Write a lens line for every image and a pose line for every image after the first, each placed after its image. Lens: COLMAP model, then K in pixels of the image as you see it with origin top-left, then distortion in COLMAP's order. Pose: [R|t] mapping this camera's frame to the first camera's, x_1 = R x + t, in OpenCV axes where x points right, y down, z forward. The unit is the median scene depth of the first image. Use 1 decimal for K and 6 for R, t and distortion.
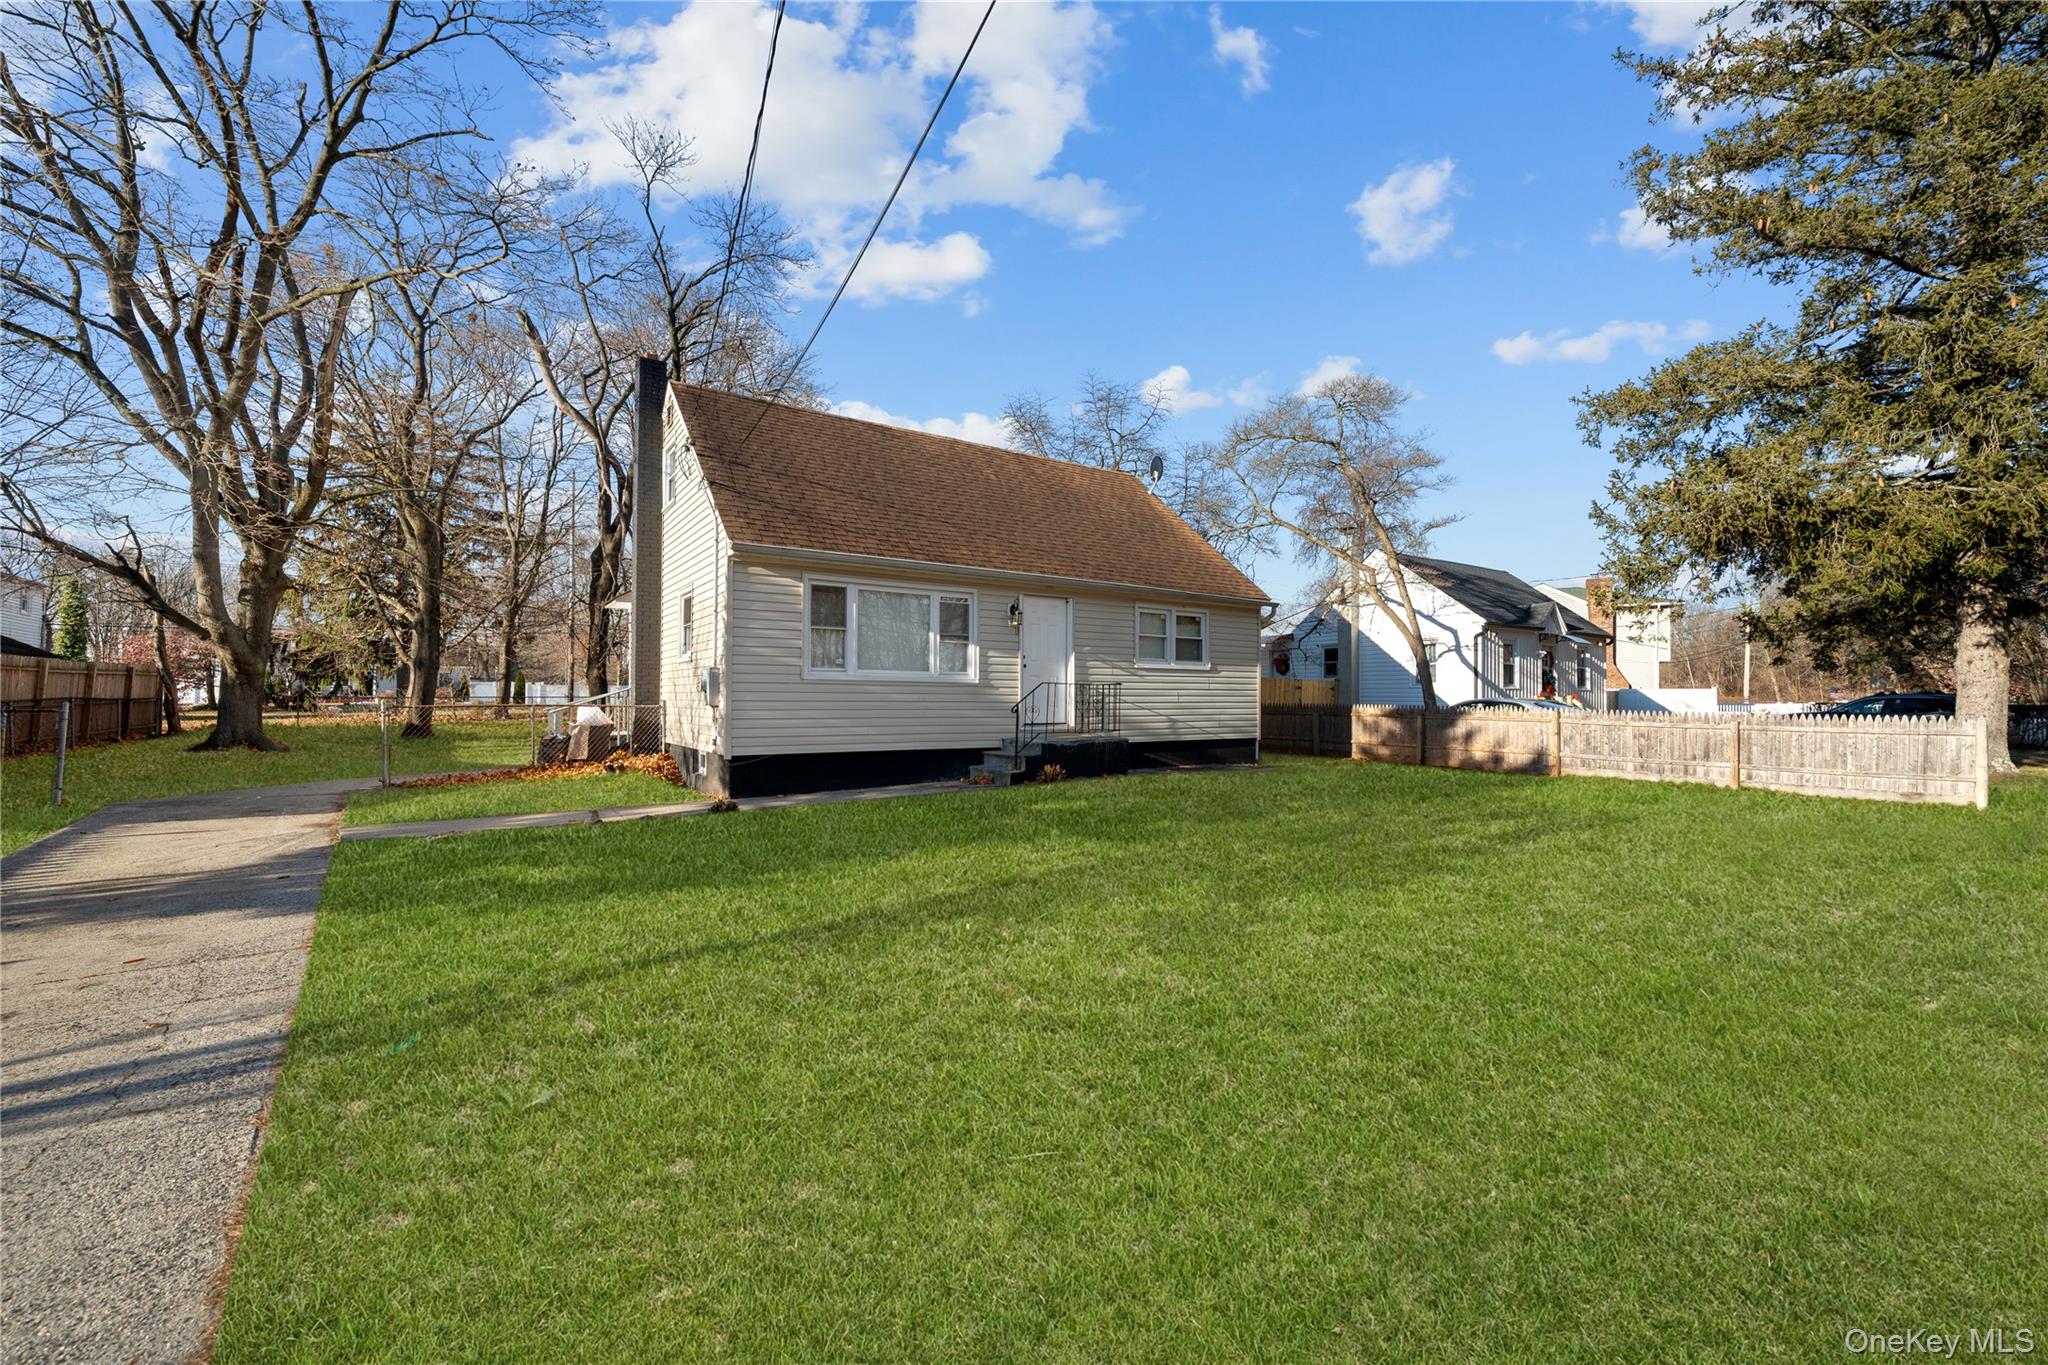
lens RADIAL K [[806.7, 0, 1024.0], [0, 806.7, 682.5], [0, 0, 1]] dist [0.000534, 0.000067]
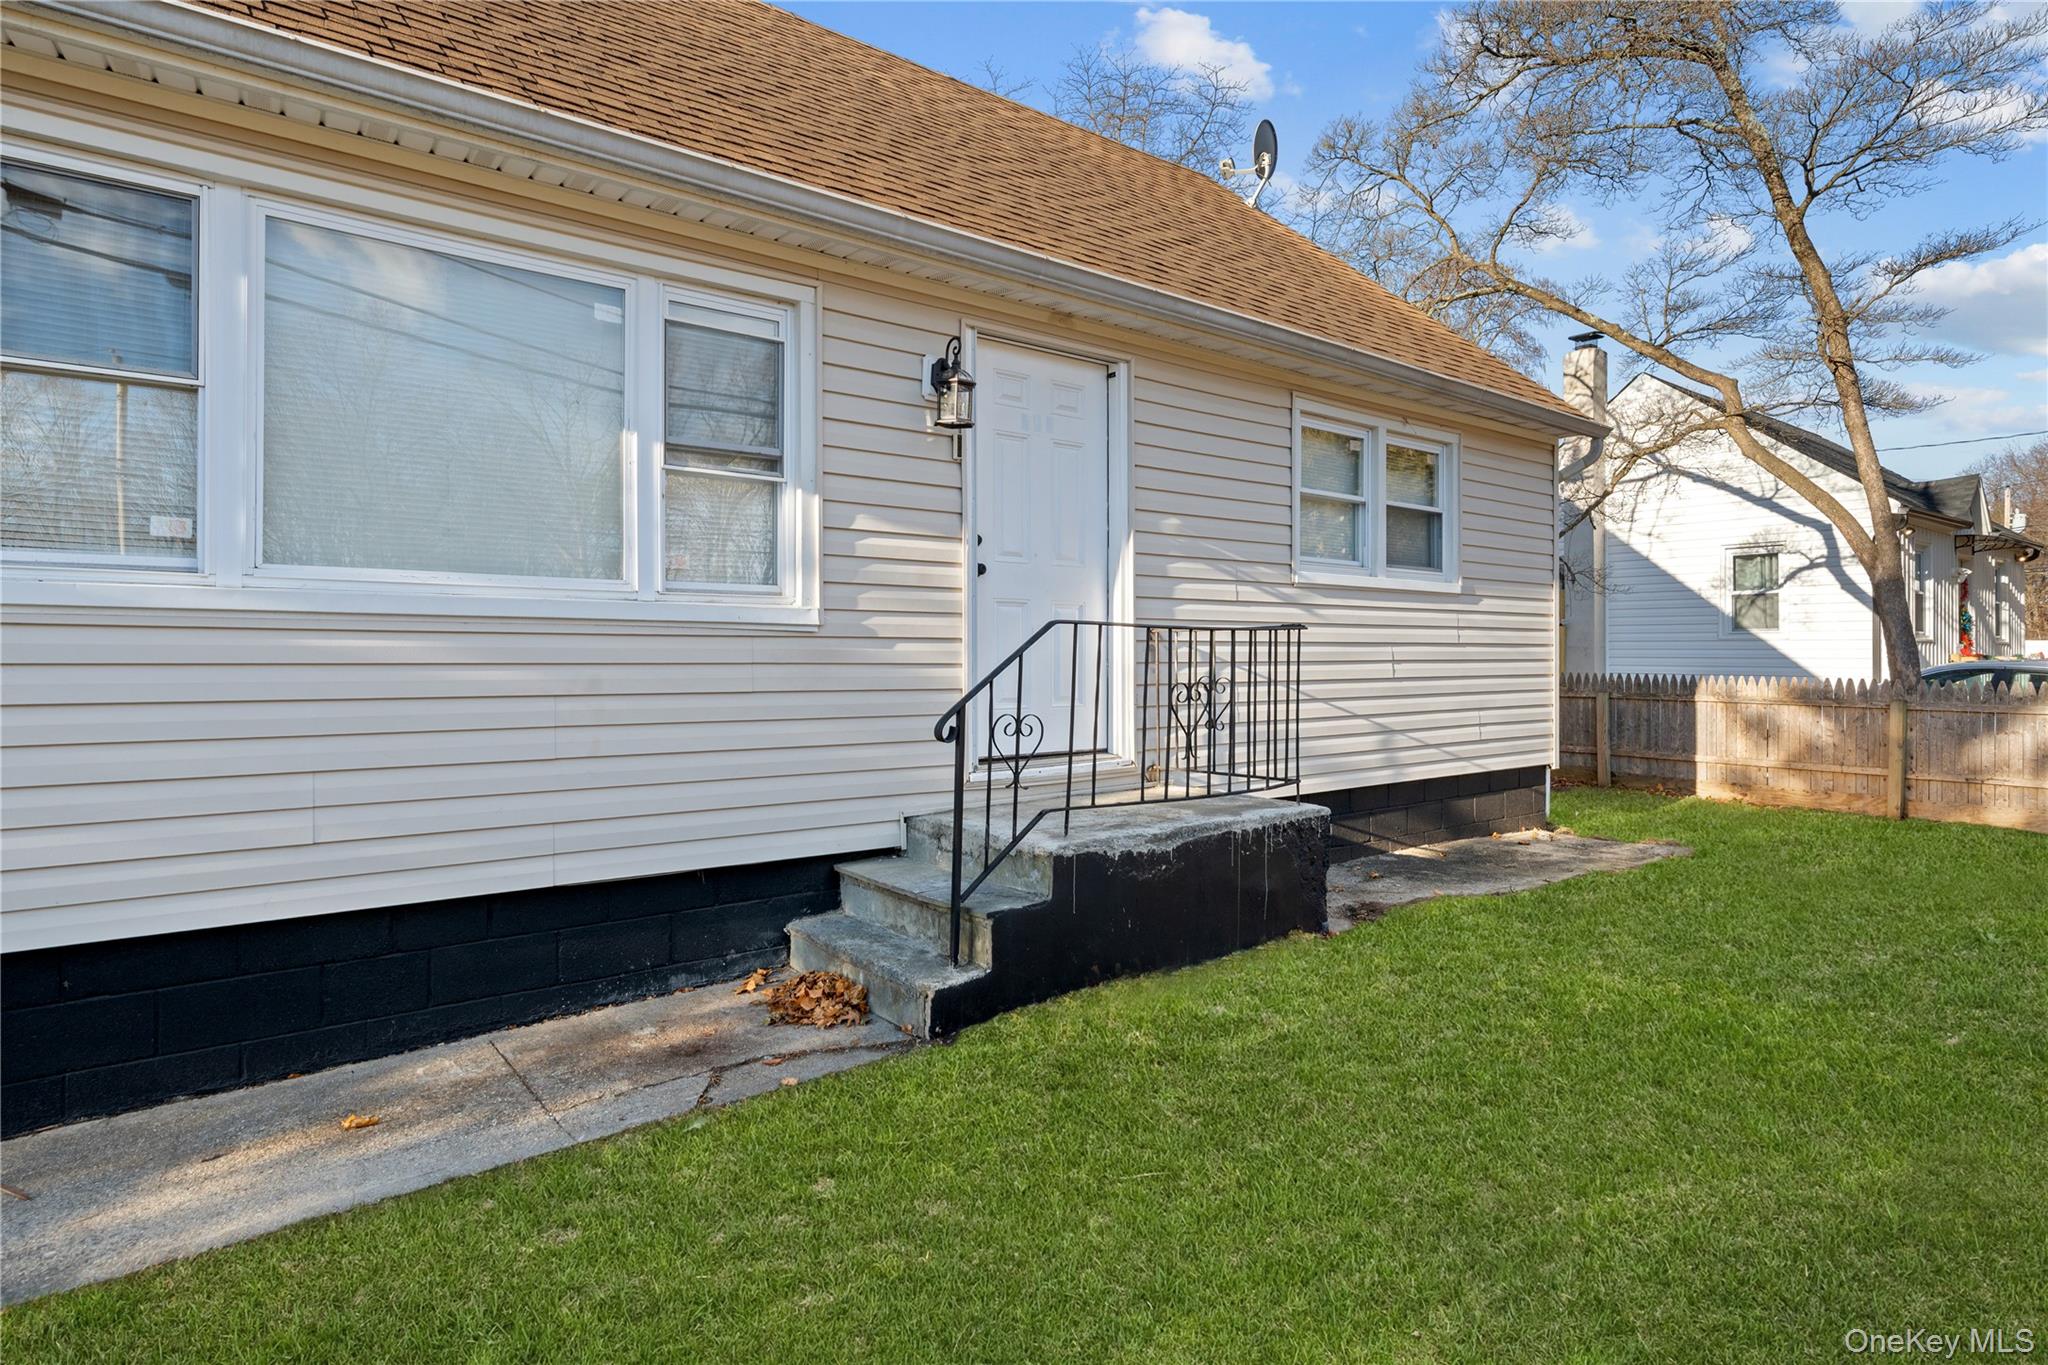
lens RADIAL K [[1069.6, 0, 1024.0], [0, 1069.6, 682.5], [0, 0, 1]] dist [-0.000402, -0.000017]
pose [[0.998431, -0.004404, 0.055831, -0.005610], [0.001878, 0.998976, 0.045205, 0.003699], [-0.055973, -0.045029, 0.997416, 0.572890]]
